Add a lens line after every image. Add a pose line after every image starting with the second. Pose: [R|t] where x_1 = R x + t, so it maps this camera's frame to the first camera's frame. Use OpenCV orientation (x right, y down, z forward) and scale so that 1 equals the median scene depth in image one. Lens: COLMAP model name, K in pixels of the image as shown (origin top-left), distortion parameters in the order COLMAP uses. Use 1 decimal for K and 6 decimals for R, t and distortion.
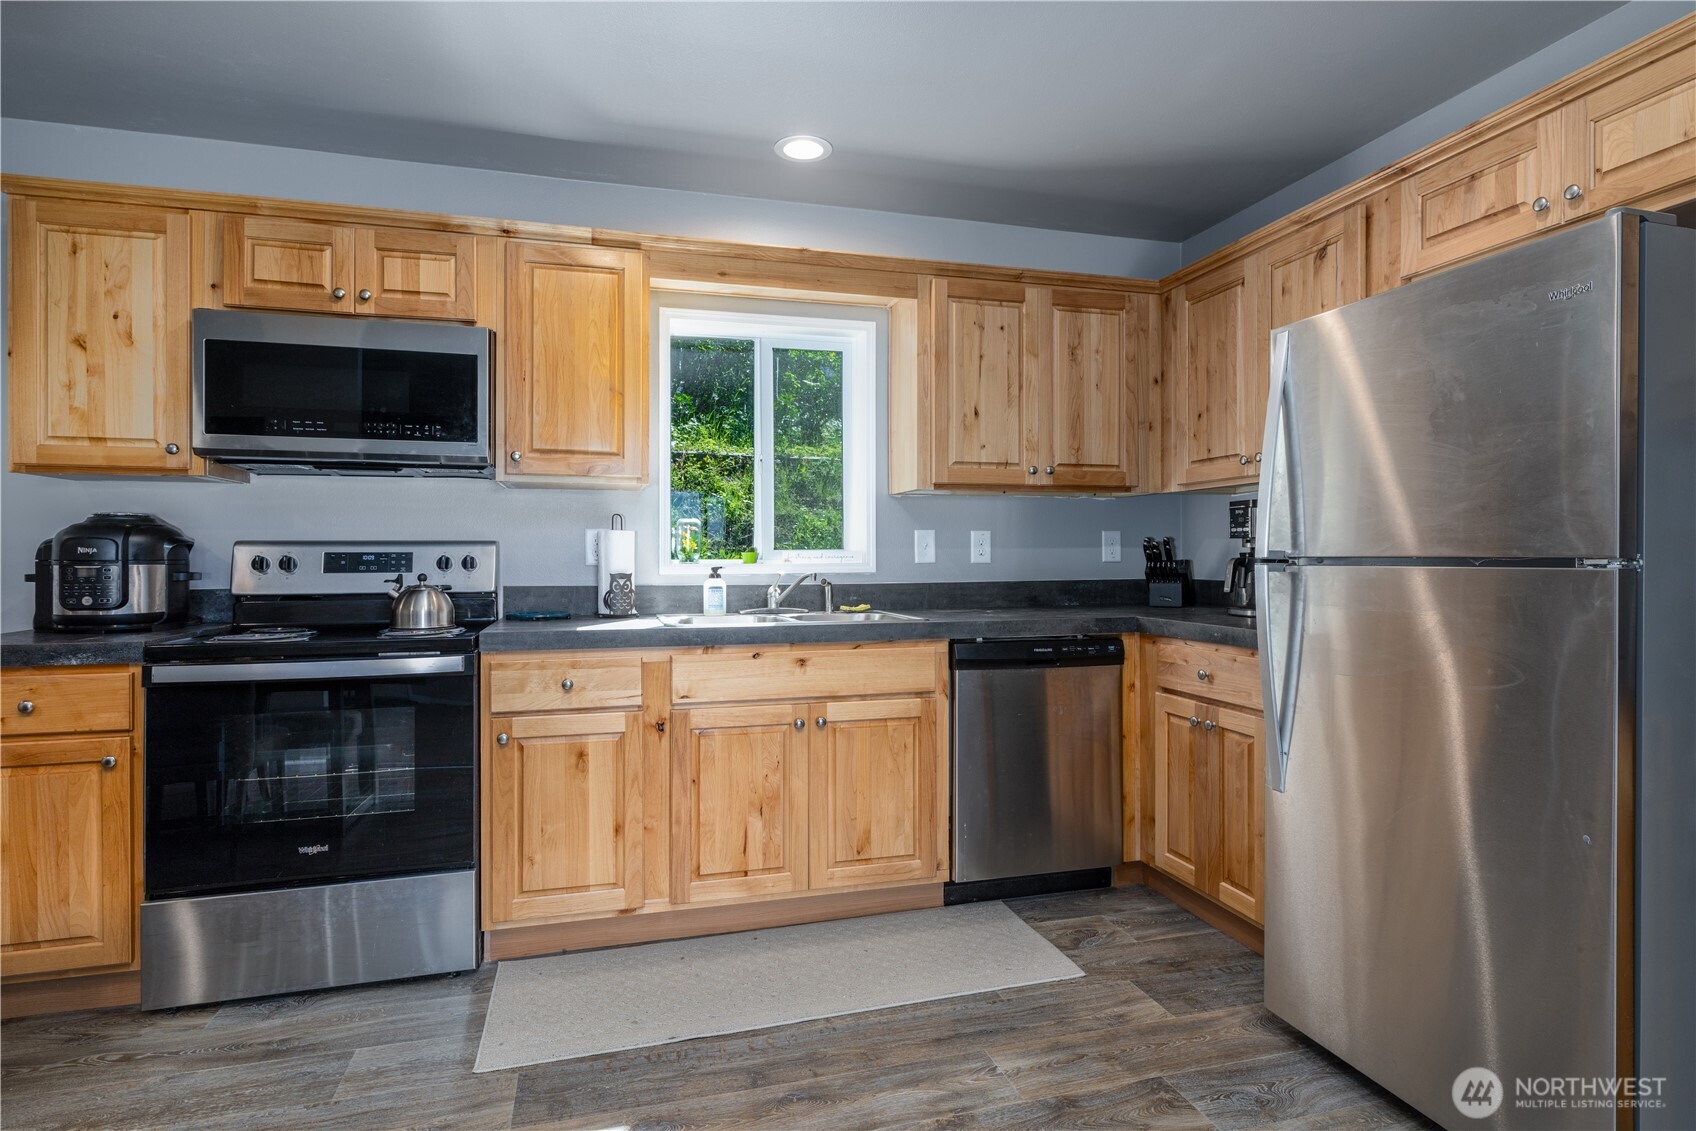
lens RADIAL K [[879.0, 0, 840.4], [0, 879.0, 560.1], [0, 0, 1]] dist [-0.003317, -0.000065]
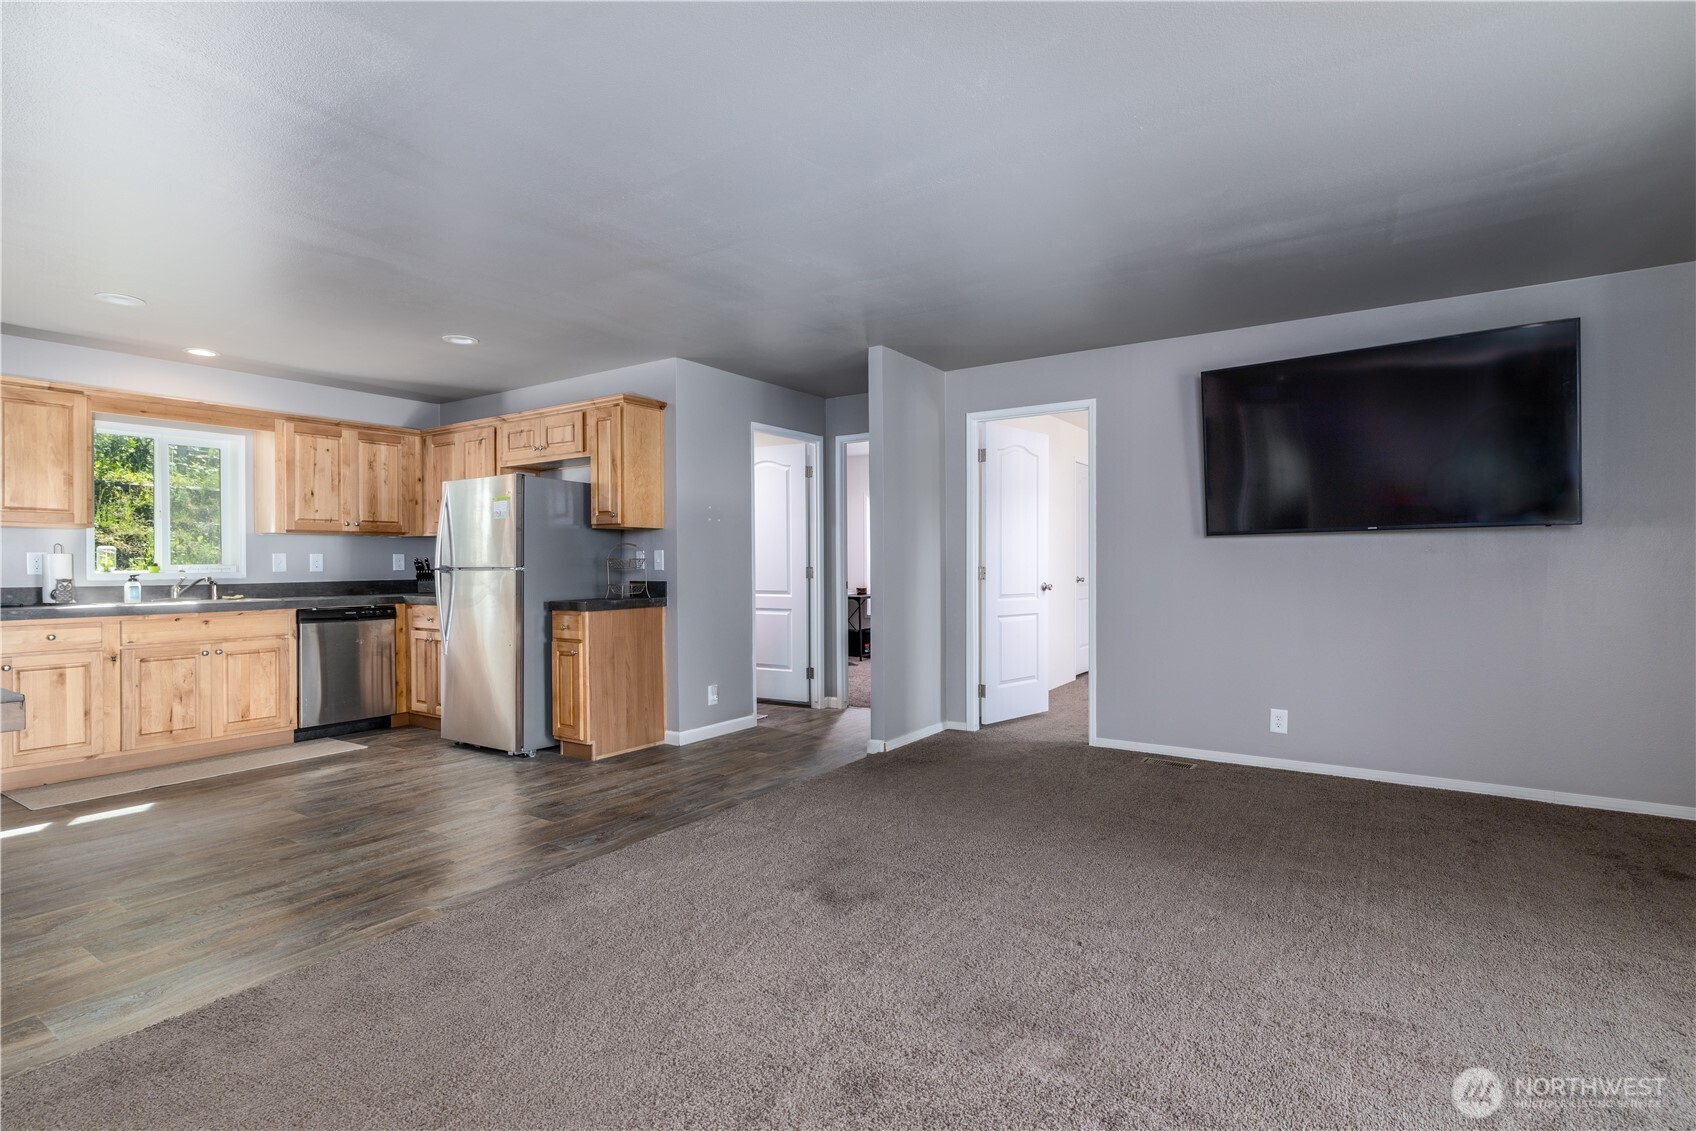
lens RADIAL K [[848.3, 0, 856.8], [0, 848.3, 568.9], [0, 0, 1]] dist [0.015747, 0.000936]
pose [[0.759385, -0.005202, 0.650620, -0.162225], [0.006571, 0.999978, 0.000325, 0.005374], [-0.650608, 0.004028, 0.759403, -1.229697]]
